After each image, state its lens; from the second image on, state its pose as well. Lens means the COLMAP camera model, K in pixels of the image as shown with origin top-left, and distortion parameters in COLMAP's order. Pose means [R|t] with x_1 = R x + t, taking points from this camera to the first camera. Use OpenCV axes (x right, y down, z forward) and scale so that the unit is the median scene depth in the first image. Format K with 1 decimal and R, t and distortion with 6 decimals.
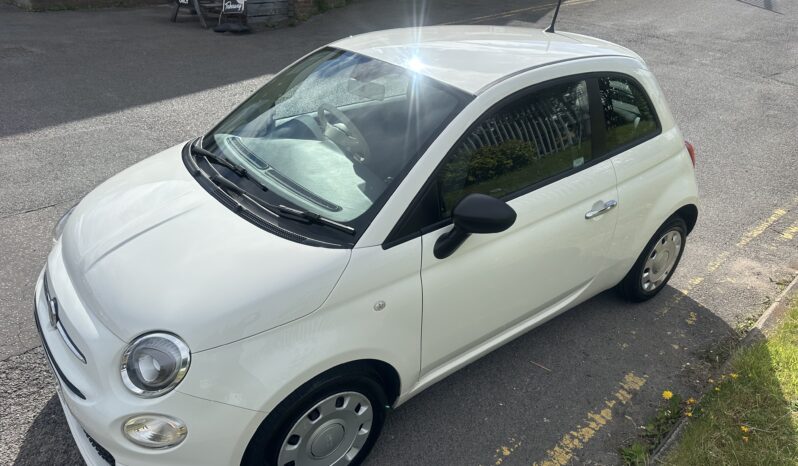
lens RADIAL K [[556.3, 0, 399.0], [0, 556.3, 233.0], [0, 0, 1]] dist [0.005268, -0.001724]
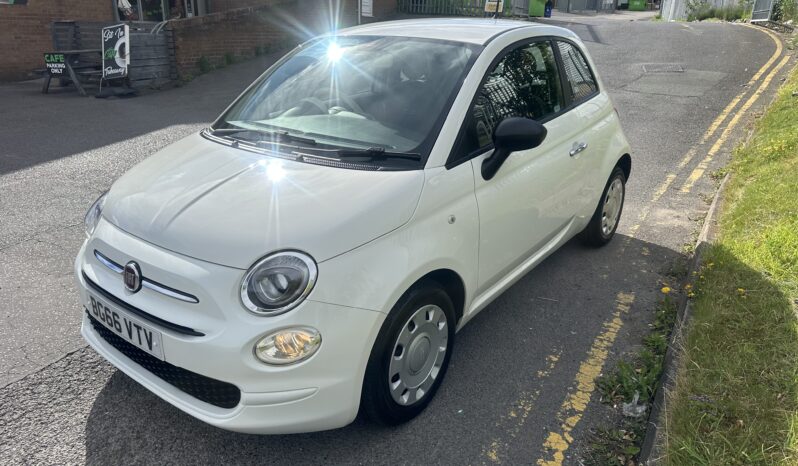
lens RADIAL K [[548.6, 0, 397.9], [0, 548.6, 221.9], [0, 0, 1]] dist [0.077626, -0.136732]
pose [[0.968429, -0.132497, 0.211164, -0.302695], [0.157407, 0.981848, -0.105820, 0.190951], [-0.193310, 0.135718, 0.971706, -0.047473]]
